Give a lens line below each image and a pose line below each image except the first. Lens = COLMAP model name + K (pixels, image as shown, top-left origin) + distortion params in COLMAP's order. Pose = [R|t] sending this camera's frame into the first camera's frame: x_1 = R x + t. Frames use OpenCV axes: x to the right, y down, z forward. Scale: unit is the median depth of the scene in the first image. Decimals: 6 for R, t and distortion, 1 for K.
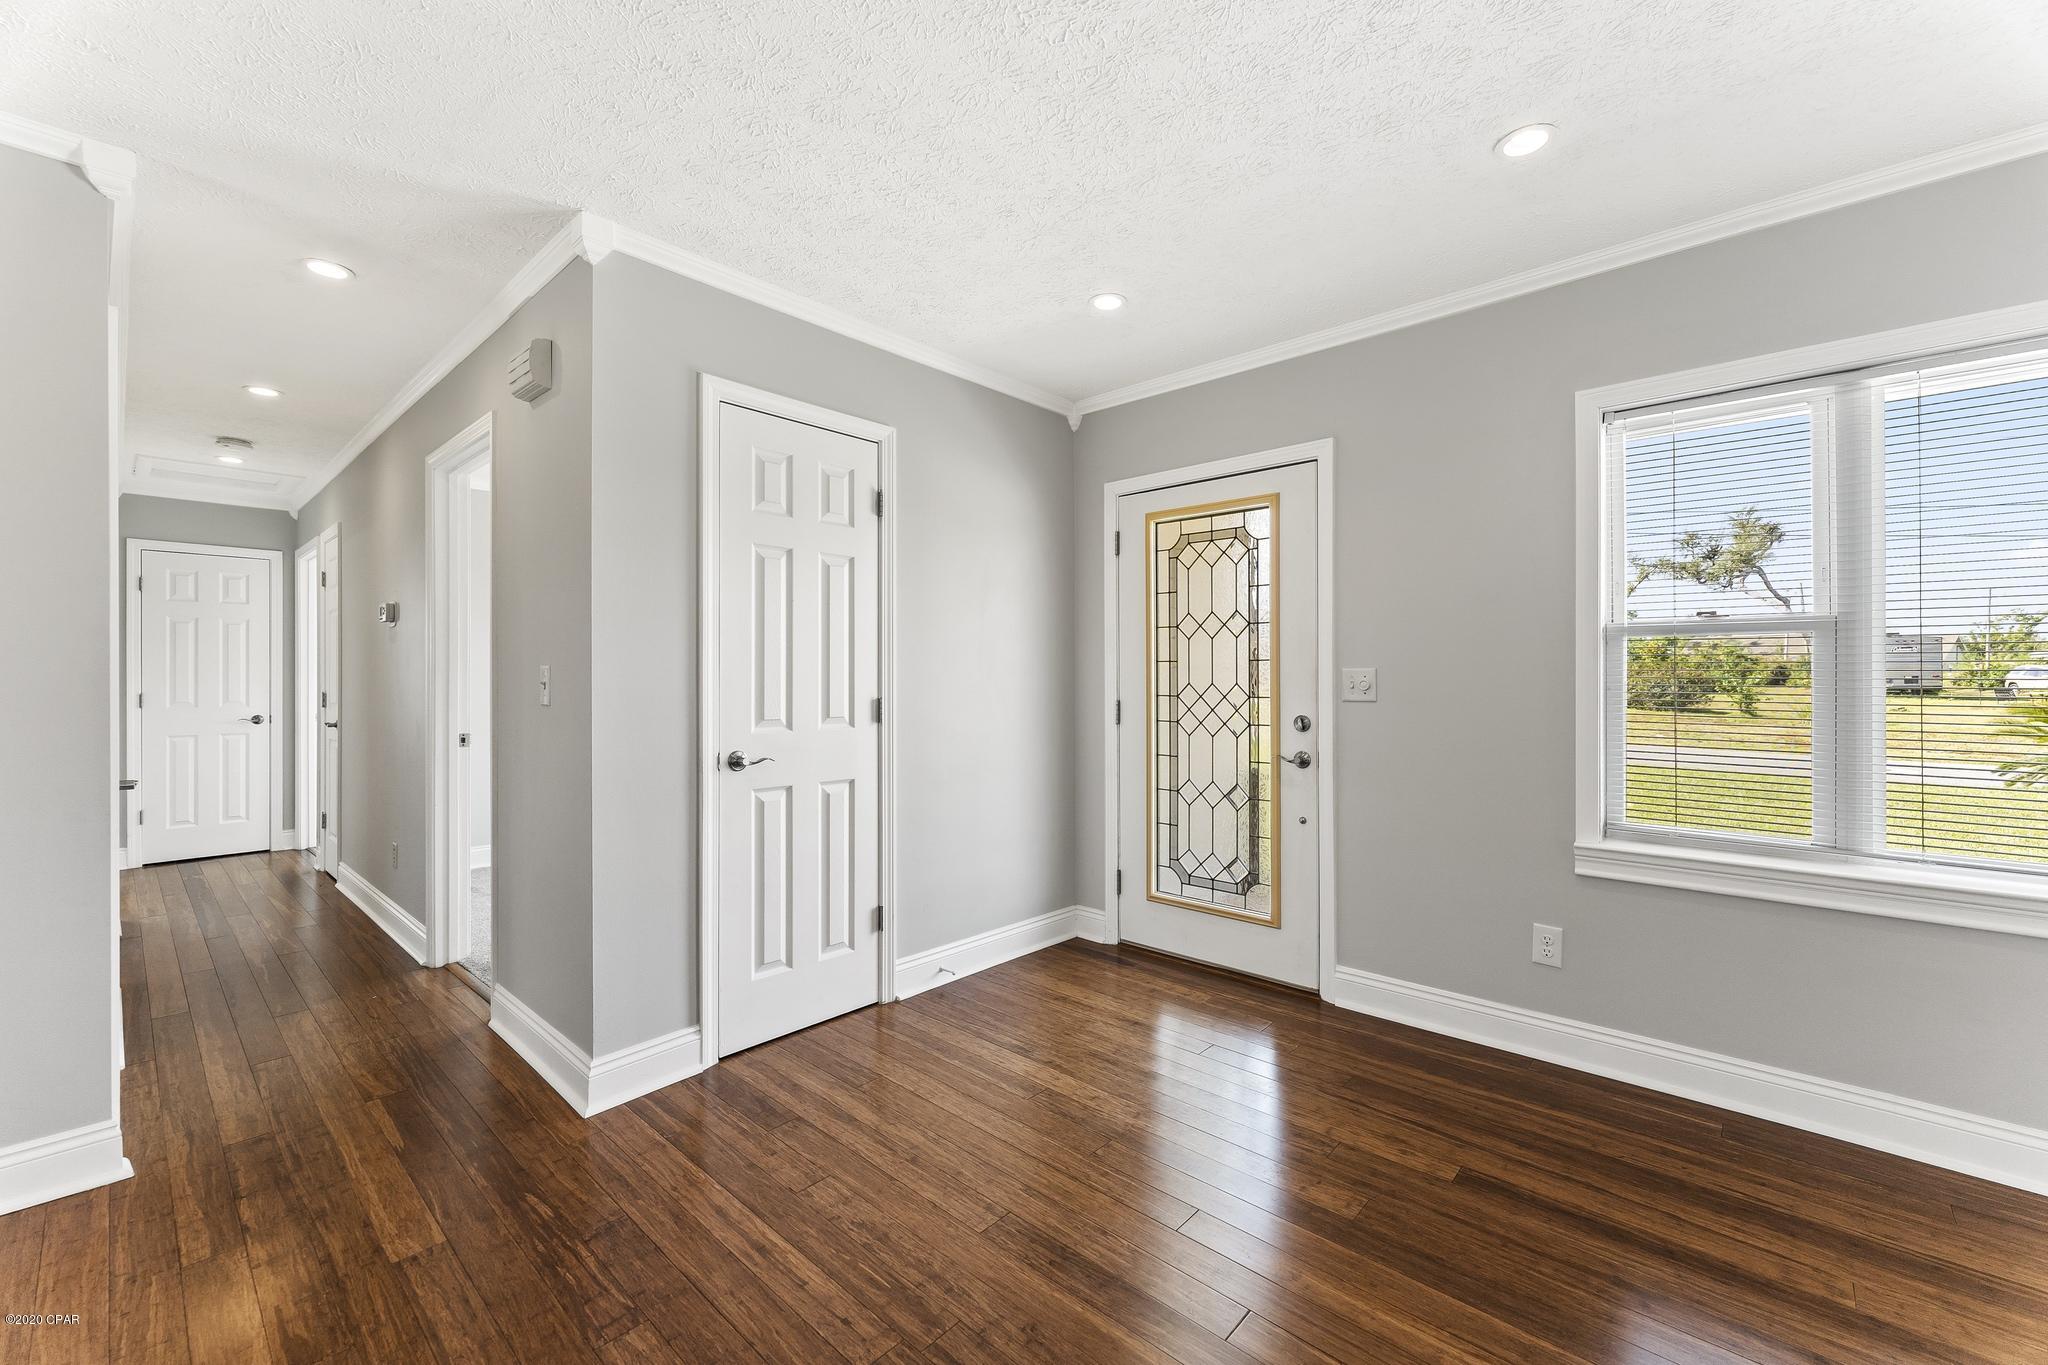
lens RADIAL K [[828.5, 0, 1029.3], [0, 828.5, 677.3], [0, 0, 1]] dist [0.002964, -0.000770]
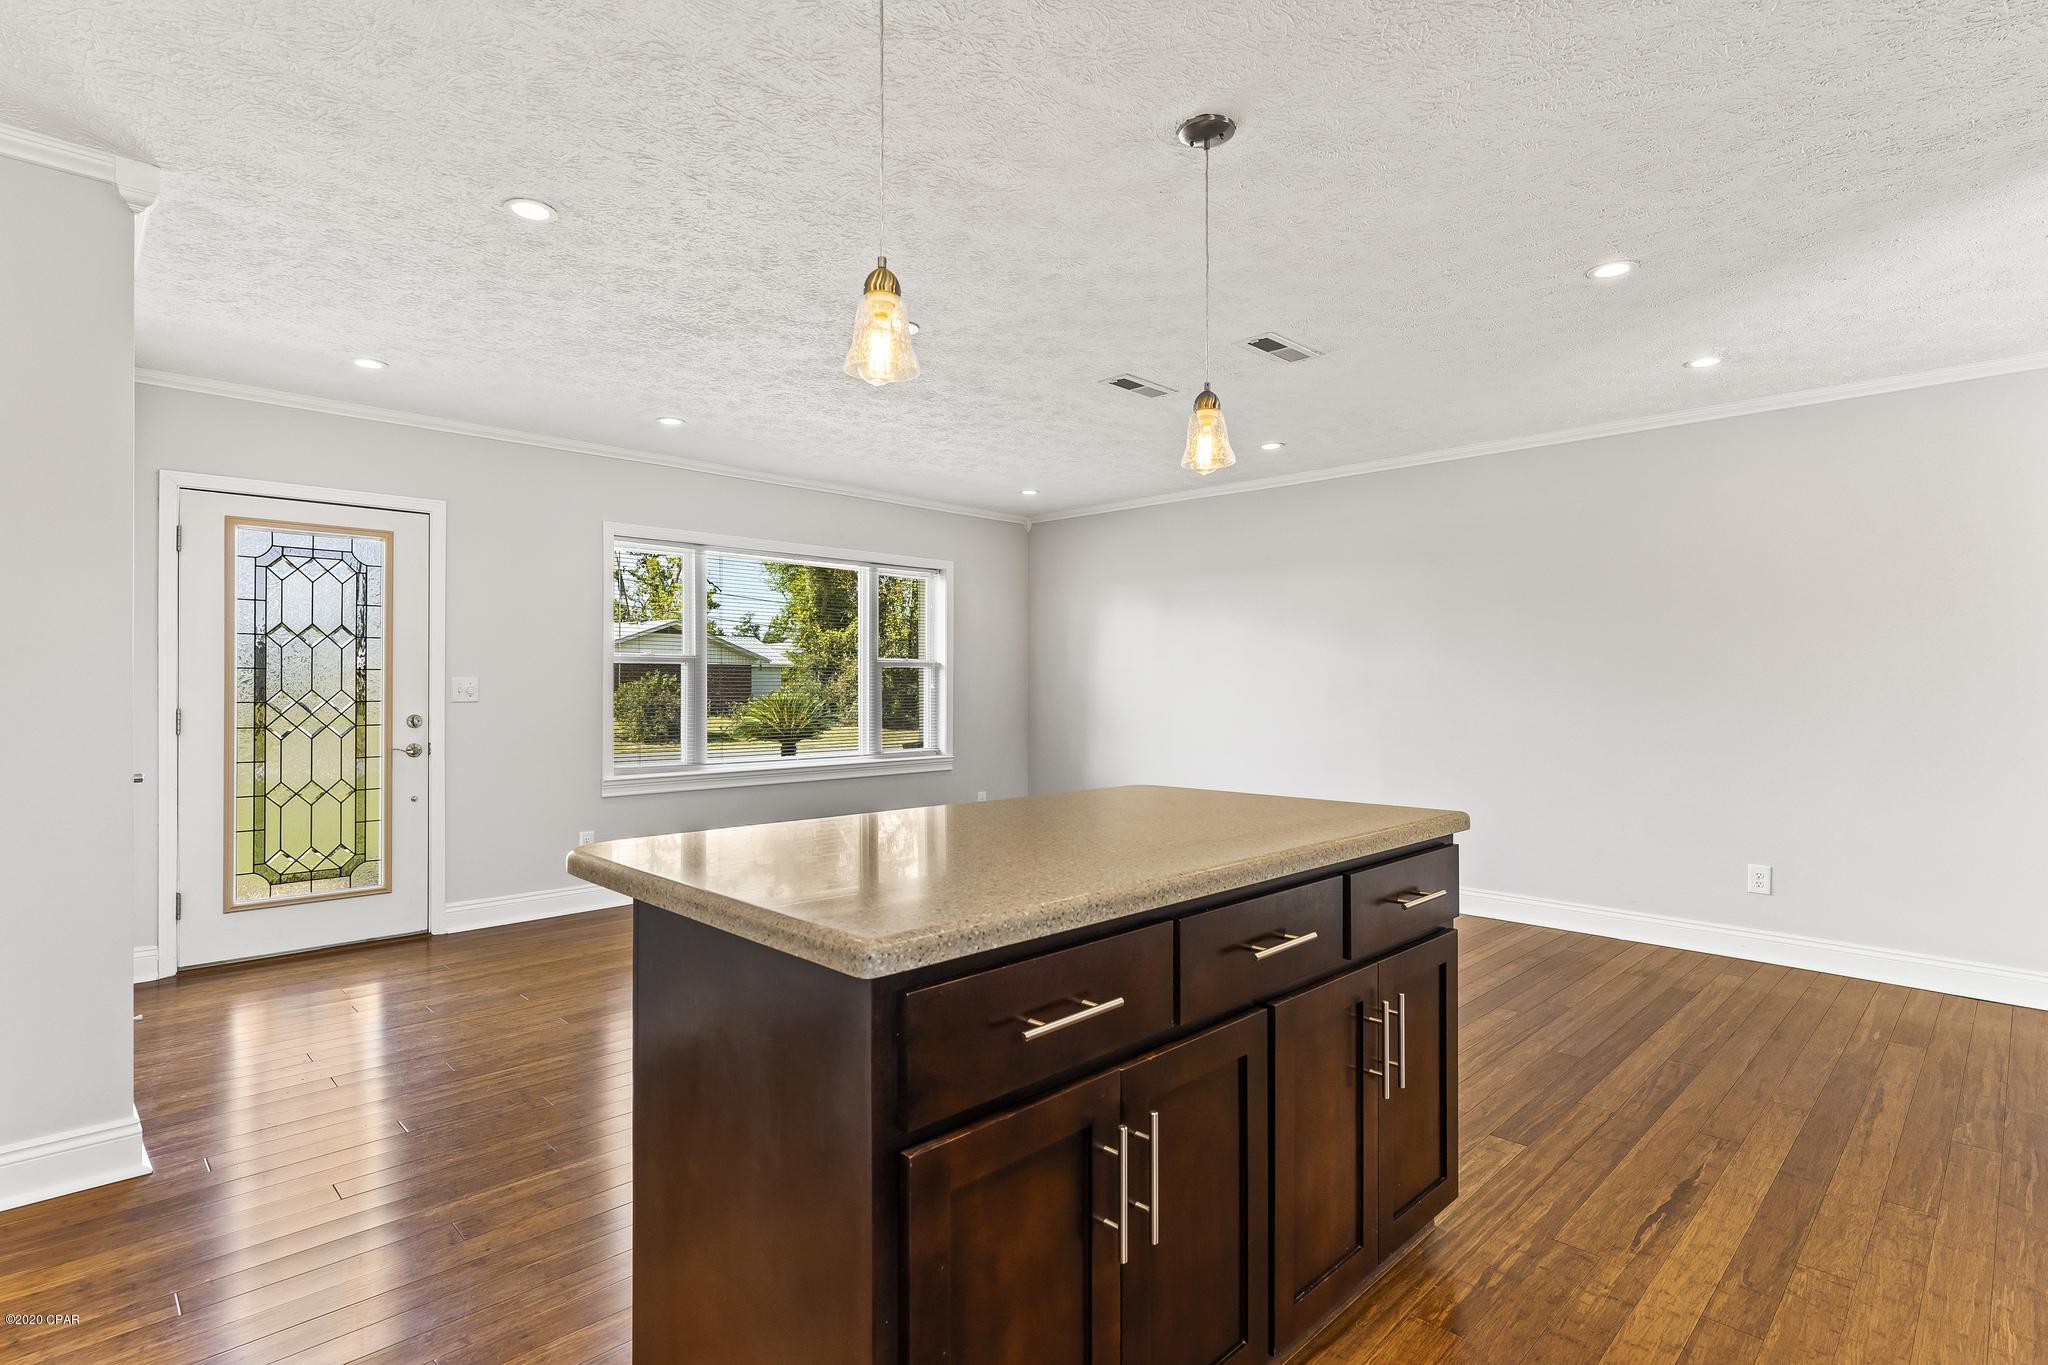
lens RADIAL K [[1004.1, 0, 1027.1], [0, 1004.1, 676.8], [0, 0, 1]] dist [0.000983, -0.000196]
pose [[0.053768, 0.009765, 0.998506, -1.123059], [0.000111, 0.999952, -0.009785, 0.003781], [-0.998553, 0.000637, 0.053764, -0.004209]]
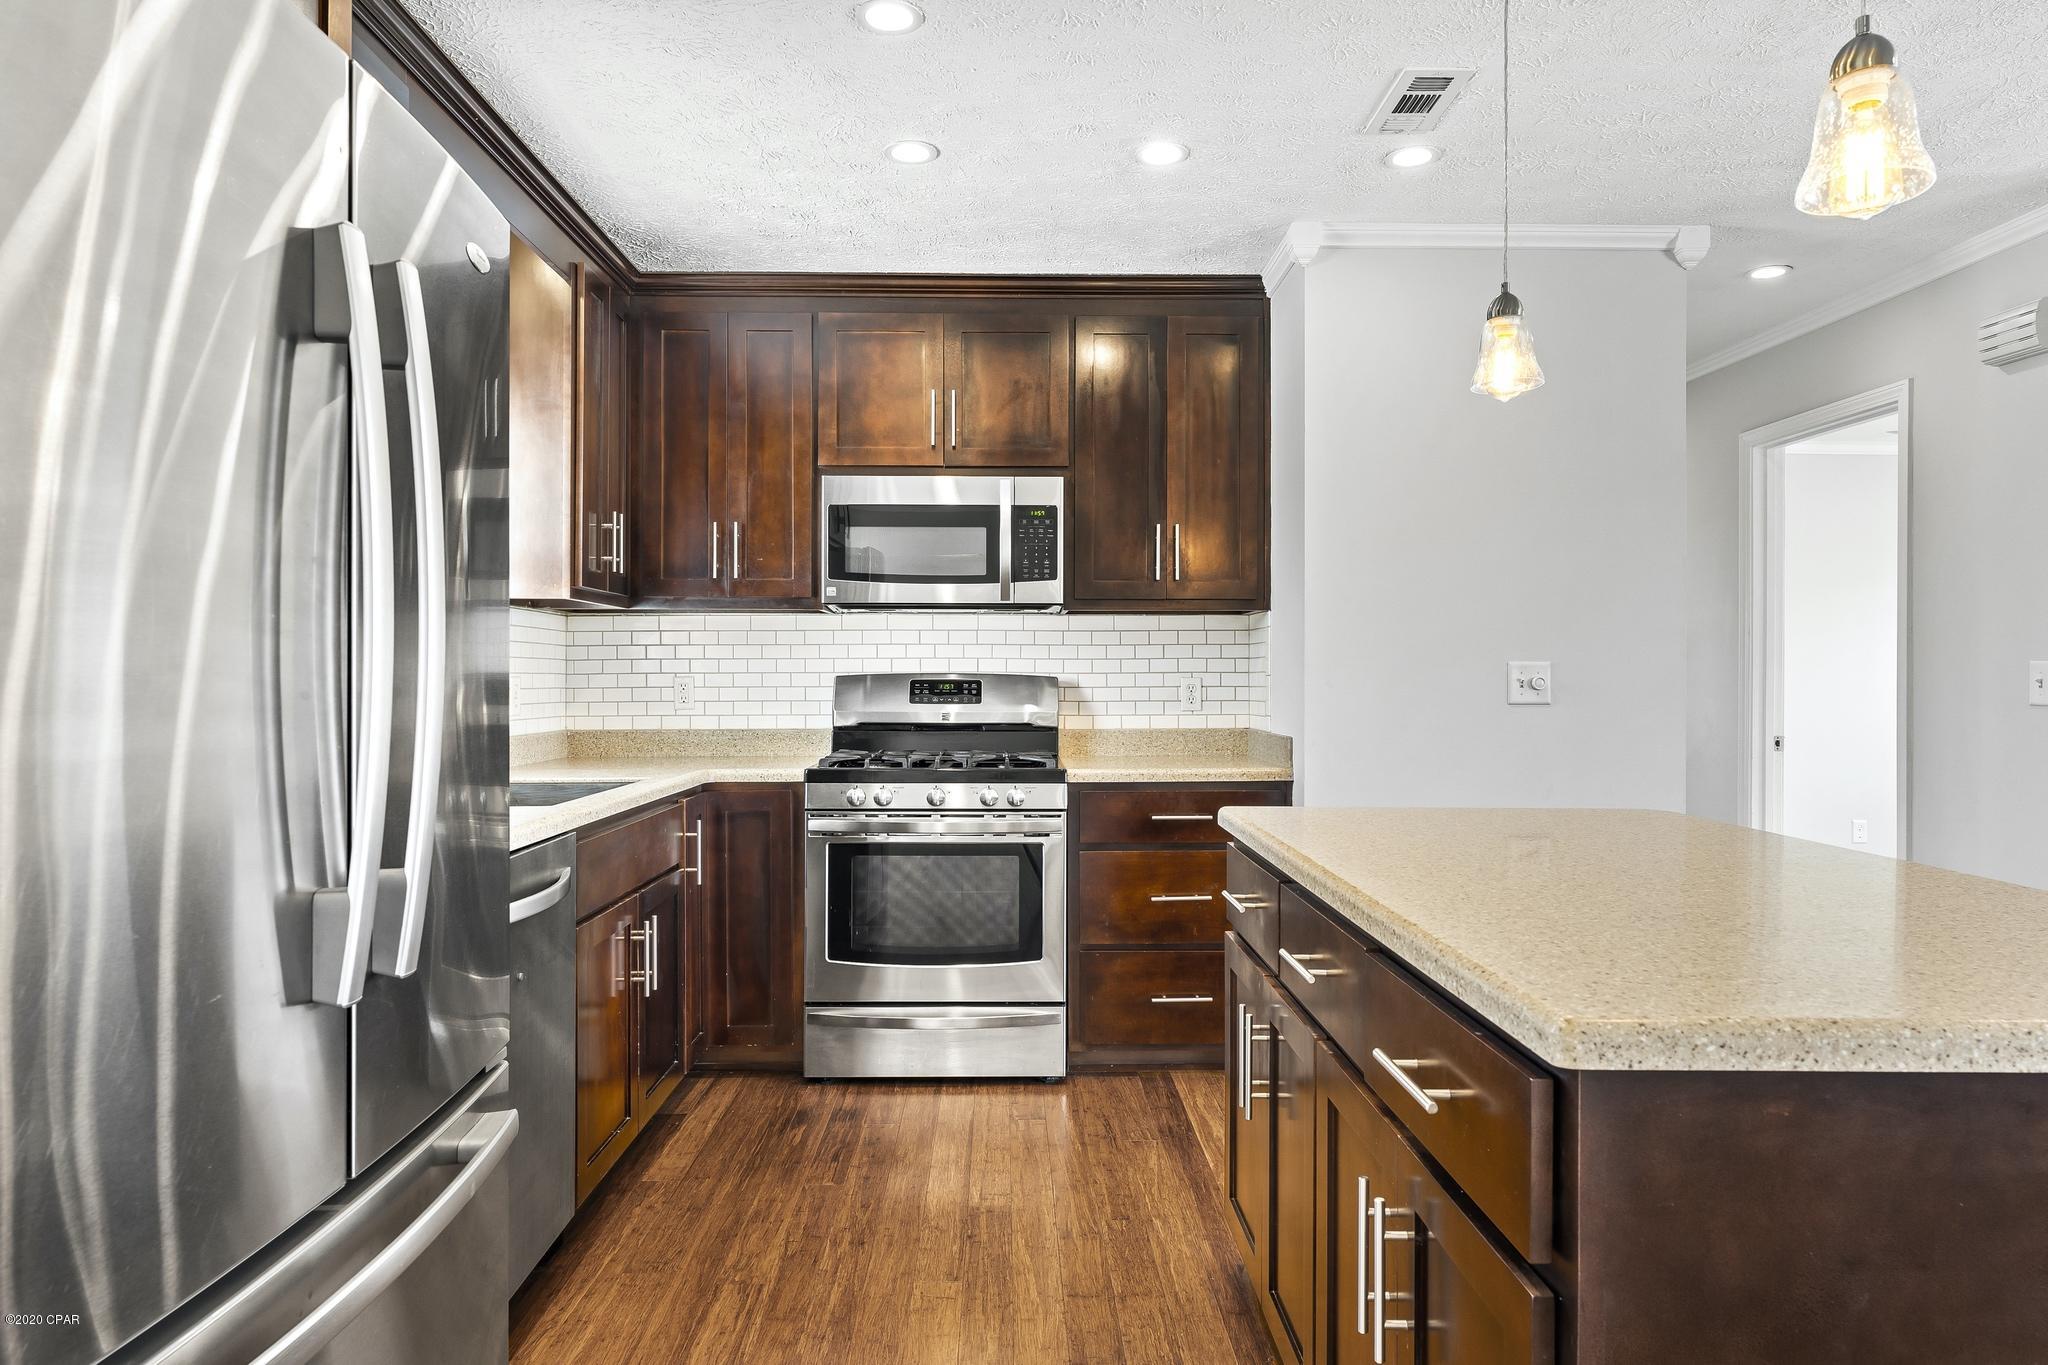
lens RADIAL K [[1252.6, 0, 1021.8], [0, 1252.6, 677.2], [0, 0, 1]] dist [-0.008226, -0.002458]
pose [[0.678270, 0.006939, -0.734780, -0.274814], [-0.006155, 0.999974, 0.003763, 0.005003], [0.734787, 0.001970, 0.678295, -0.576795]]
